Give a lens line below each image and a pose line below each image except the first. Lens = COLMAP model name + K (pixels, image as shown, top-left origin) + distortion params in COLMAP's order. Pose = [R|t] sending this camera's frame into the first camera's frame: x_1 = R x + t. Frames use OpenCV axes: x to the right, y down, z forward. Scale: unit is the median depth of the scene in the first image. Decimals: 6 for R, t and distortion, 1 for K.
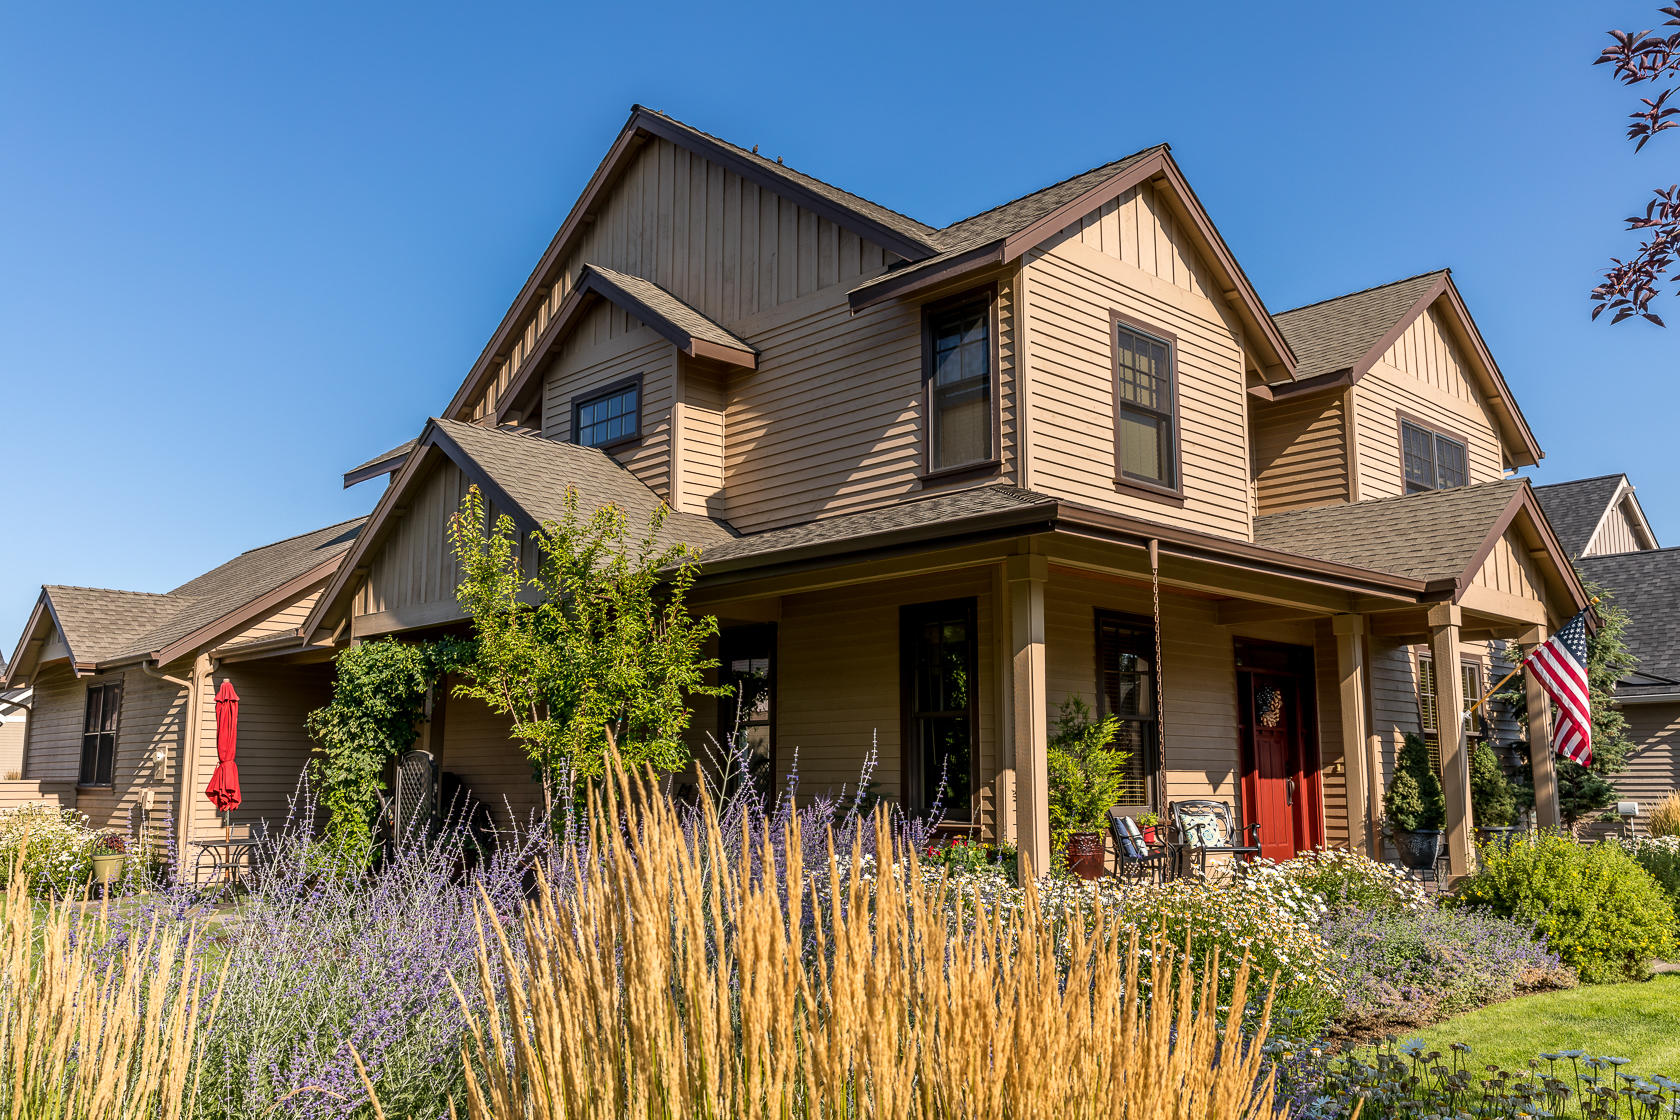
lens RADIAL K [[1416.5, 0, 840.0], [0, 1416.5, 560.0], [0, 0, 1]] dist [0.004515, 0.001480]
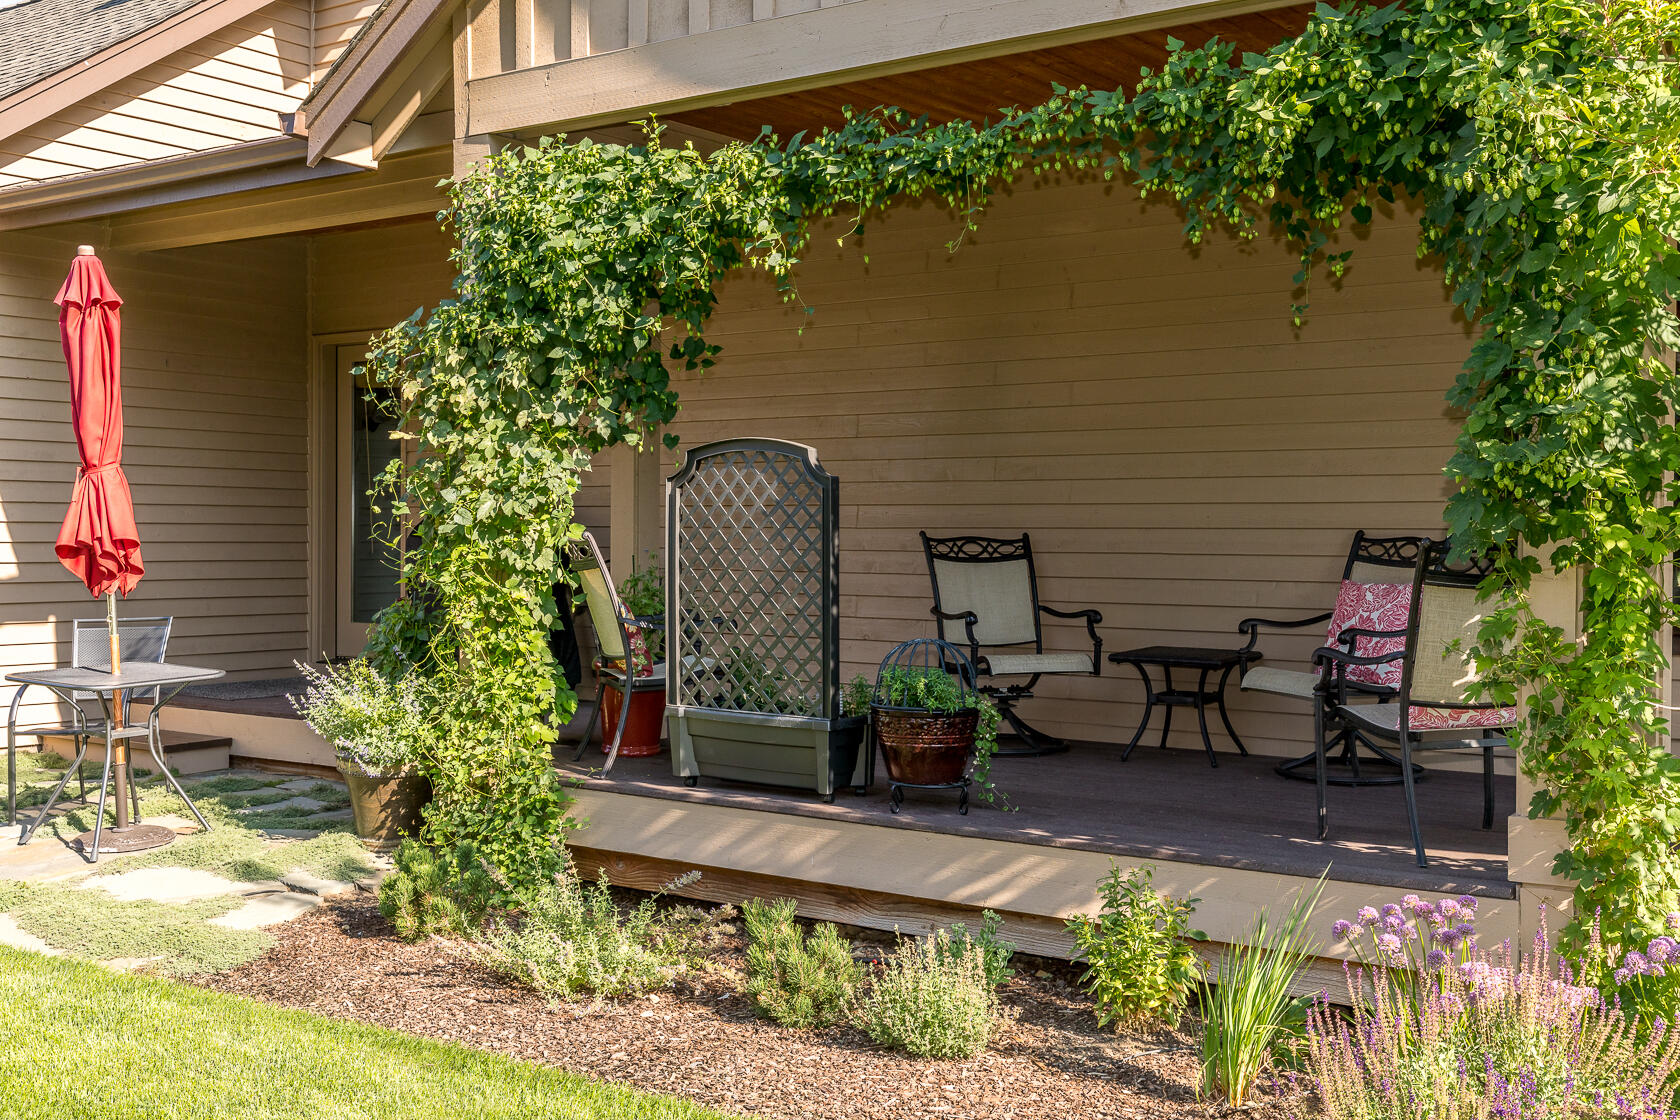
lens RADIAL K [[1817.7, 0, 840.0], [0, 1817.7, 560.0], [0, 0, 1]] dist [0.002634, -0.000300]
pose [[0.987052, -0.000561, 0.160402, -0.334091], [-0.028624, 0.983328, 0.179574, 0.077937], [-0.157828, -0.181840, 0.970579, 0.520187]]
